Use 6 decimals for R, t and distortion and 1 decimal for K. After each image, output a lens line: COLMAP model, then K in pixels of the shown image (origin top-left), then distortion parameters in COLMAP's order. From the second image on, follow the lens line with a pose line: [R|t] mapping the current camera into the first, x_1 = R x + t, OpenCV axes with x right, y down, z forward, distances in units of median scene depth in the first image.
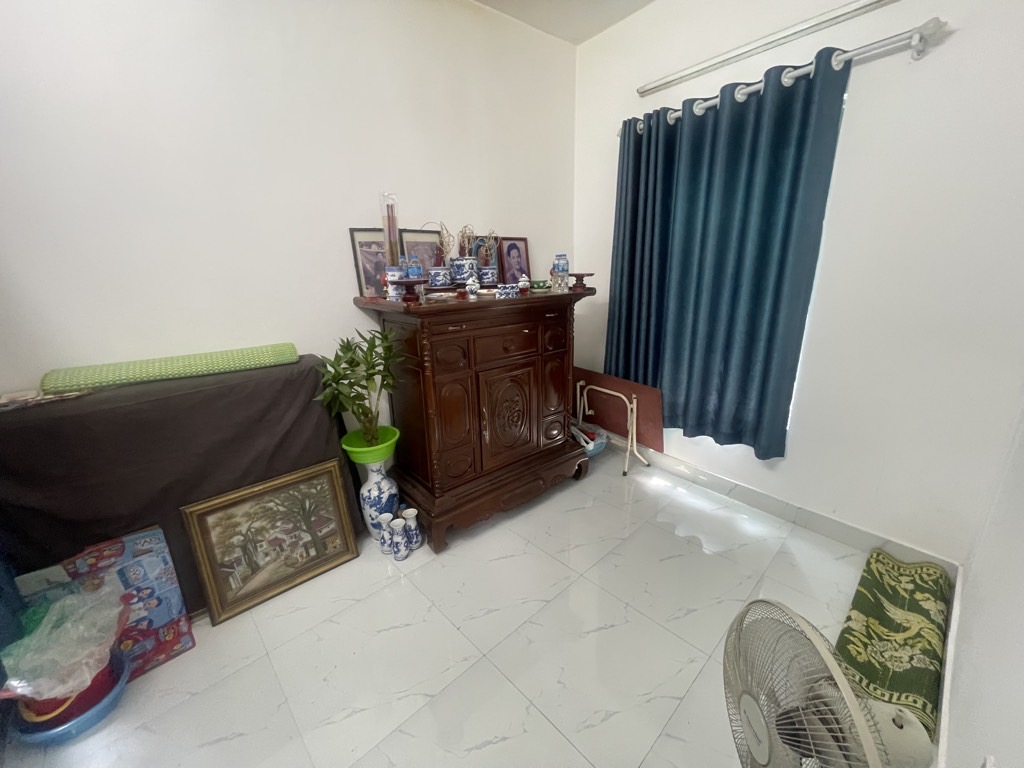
lens RADIAL K [[395.1, 0, 512.0], [0, 395.1, 384.0], [0, 0, 1]] dist [0.000821, -0.000344]
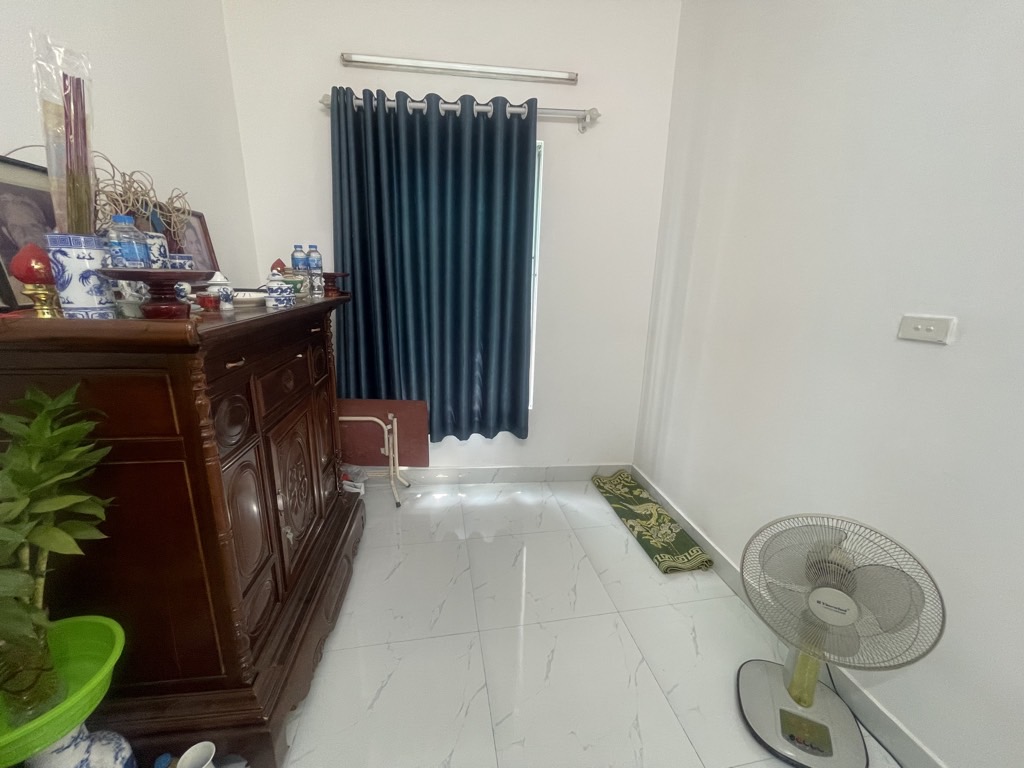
lens RADIAL K [[405.2, 0, 512.0], [0, 405.2, 384.0], [0, 0, 1]] dist [-0.000672, 0.000322]
pose [[0.556978, -0.180459, 0.810685, -0.314854], [0.197833, 0.976840, 0.081525, -0.070128], [-0.806621, 0.114972, 0.579779, 0.311379]]
